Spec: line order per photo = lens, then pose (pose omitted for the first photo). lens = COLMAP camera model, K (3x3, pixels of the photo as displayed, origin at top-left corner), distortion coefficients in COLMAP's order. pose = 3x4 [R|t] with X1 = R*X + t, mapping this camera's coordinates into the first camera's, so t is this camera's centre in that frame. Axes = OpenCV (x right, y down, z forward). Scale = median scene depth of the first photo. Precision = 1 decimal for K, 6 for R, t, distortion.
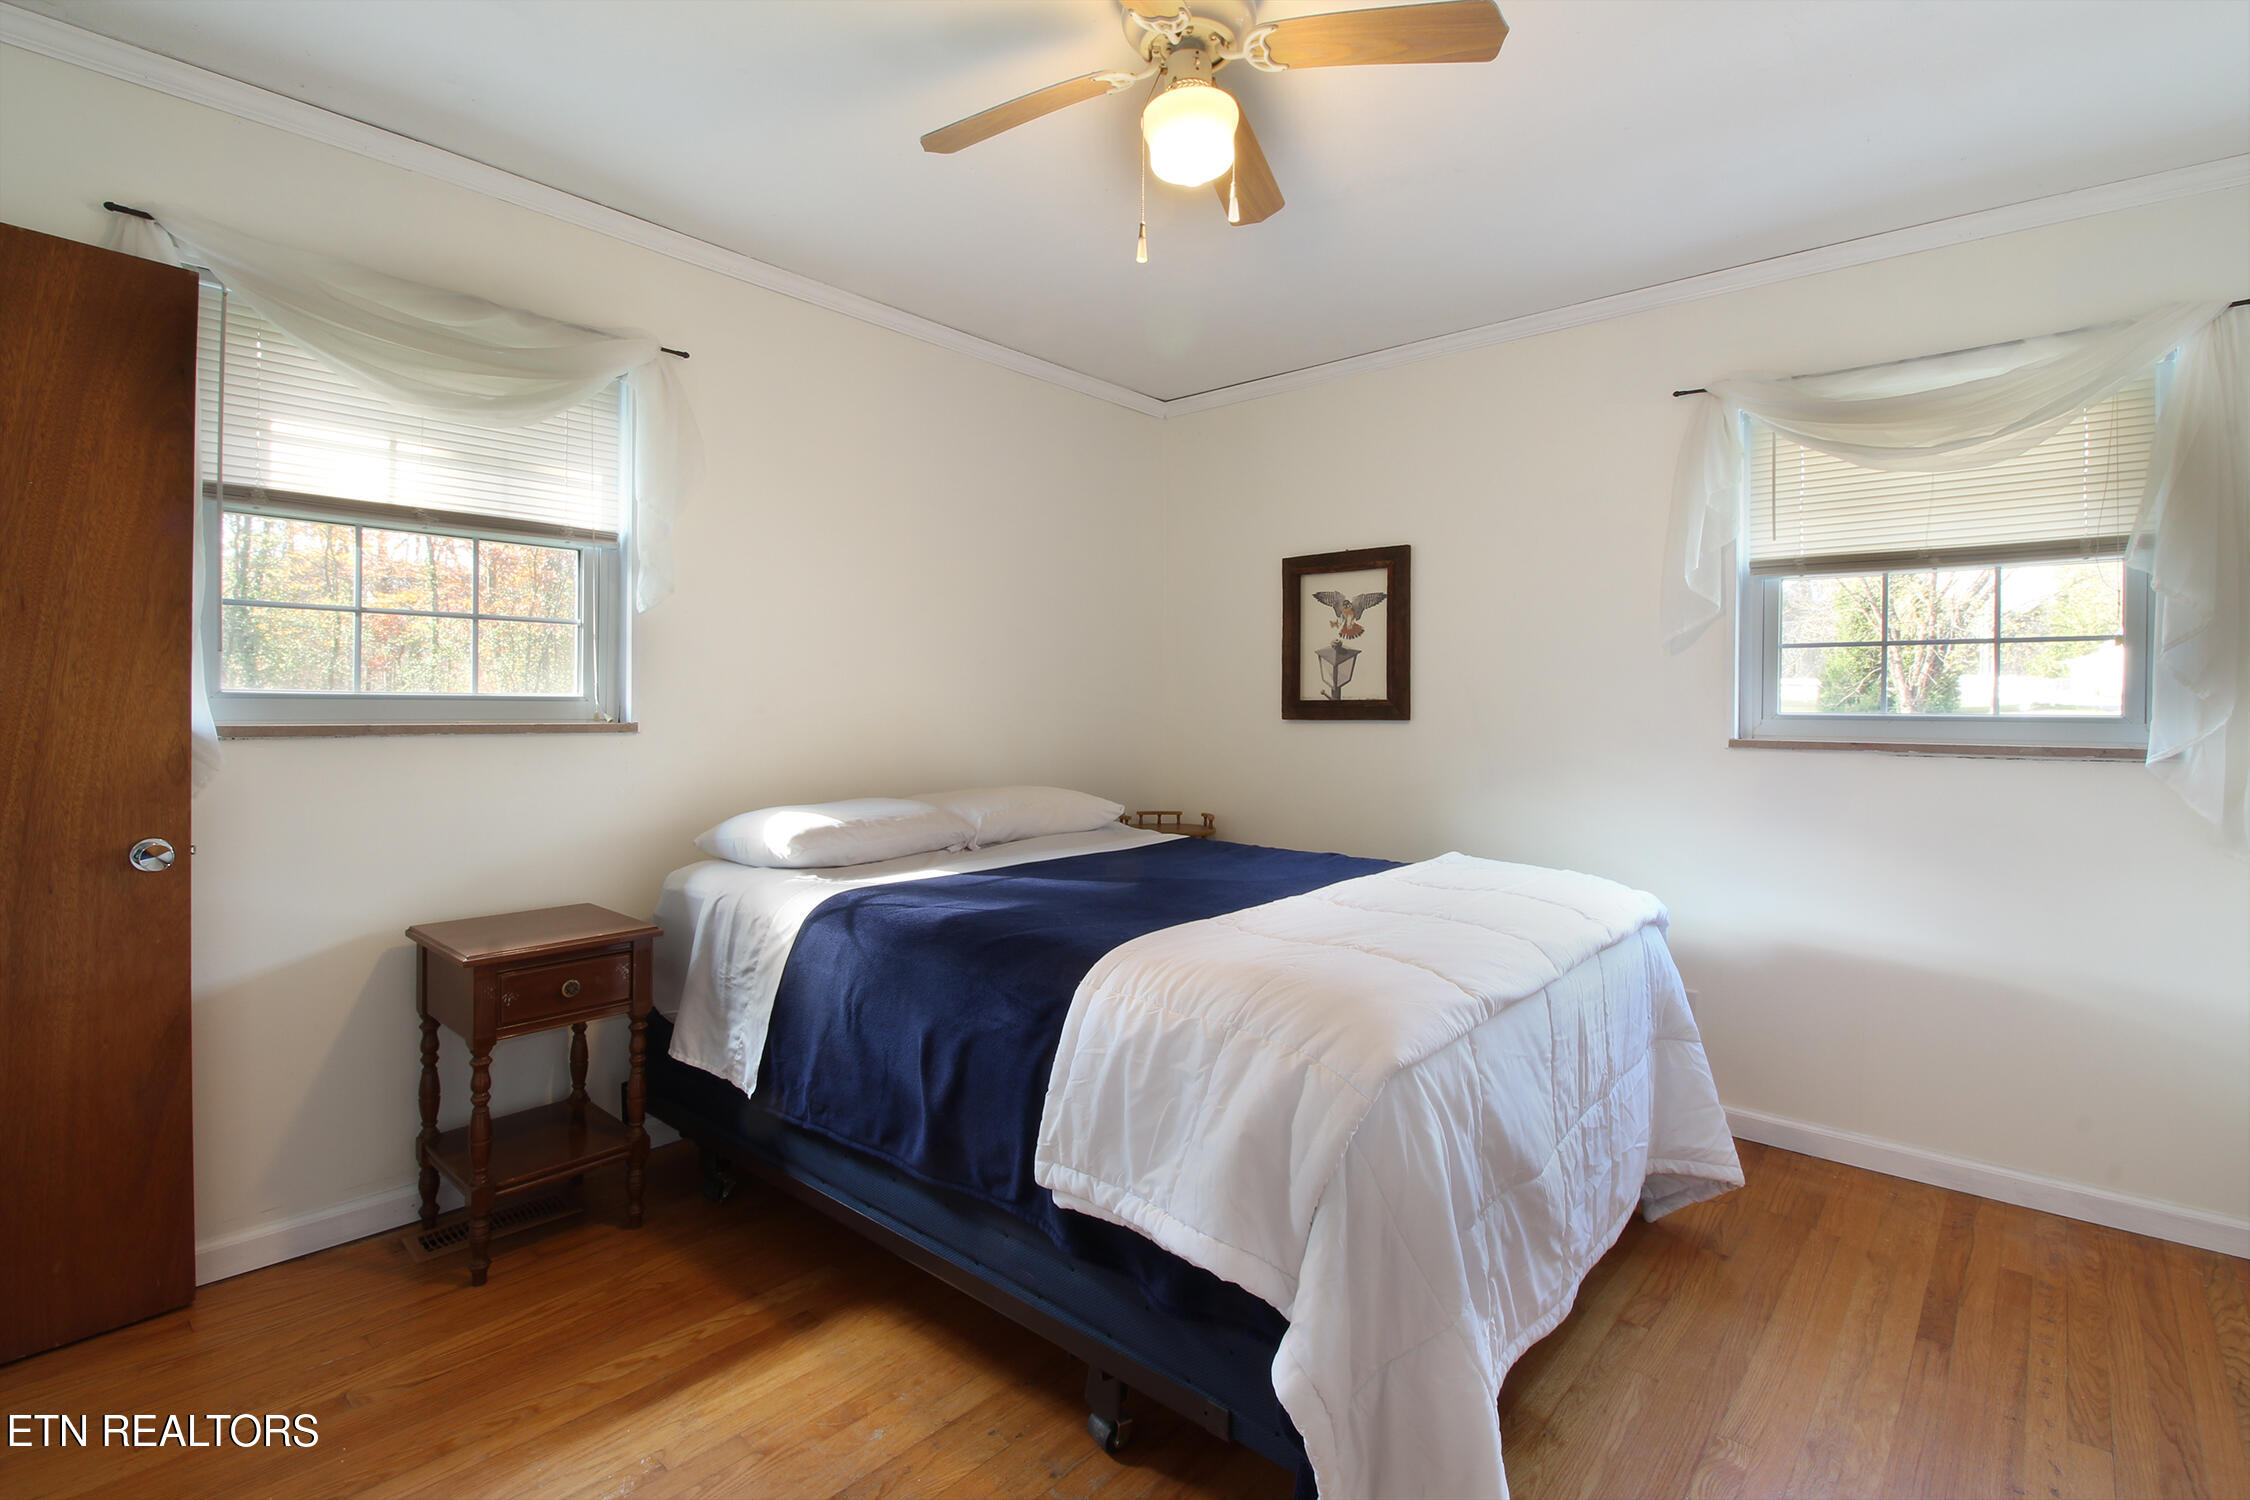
lens RADIAL K [[1052.3, 0, 1126.6], [0, 1052.3, 736.6], [0, 0, 1]] dist [-0.007535, -0.008757]
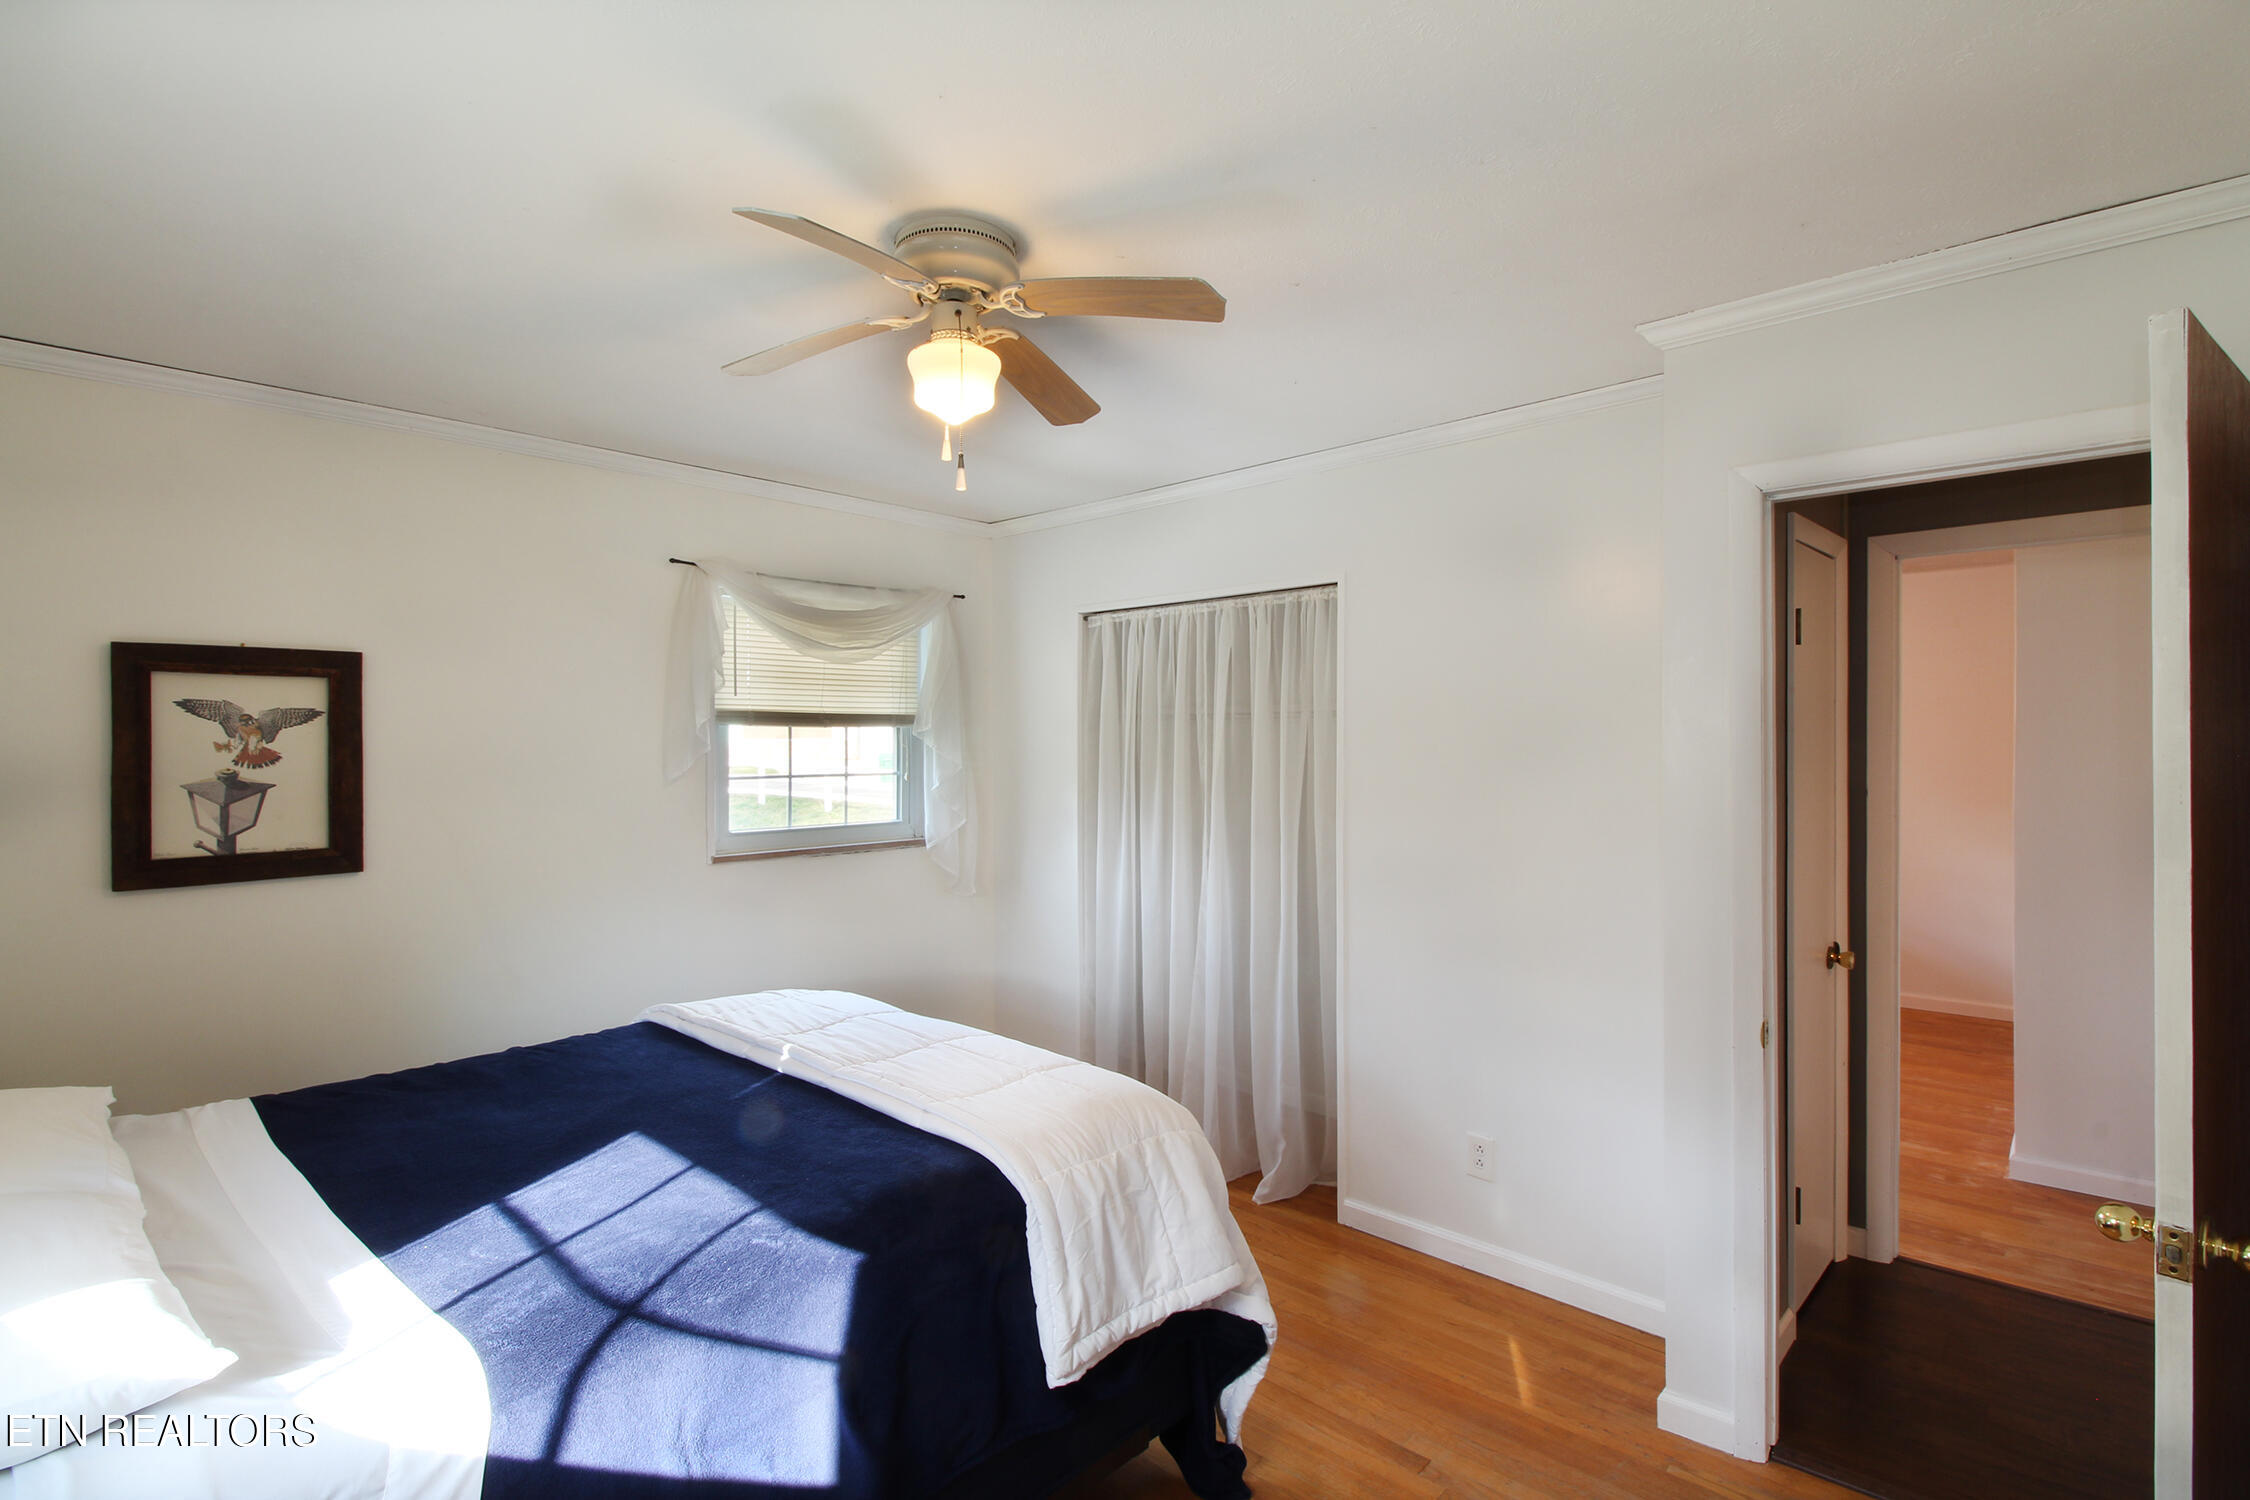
lens RADIAL K [[1052.3, 0, 1126.3], [0, 1052.3, 744.7], [0, 0, 1]] dist [-0.007535, -0.008757]
pose [[0.034726, -0.006049, 0.999379, -0.480274], [0.037339, 0.999291, 0.004751, -0.089713], [-0.998699, 0.037151, 0.034927, 0.374808]]
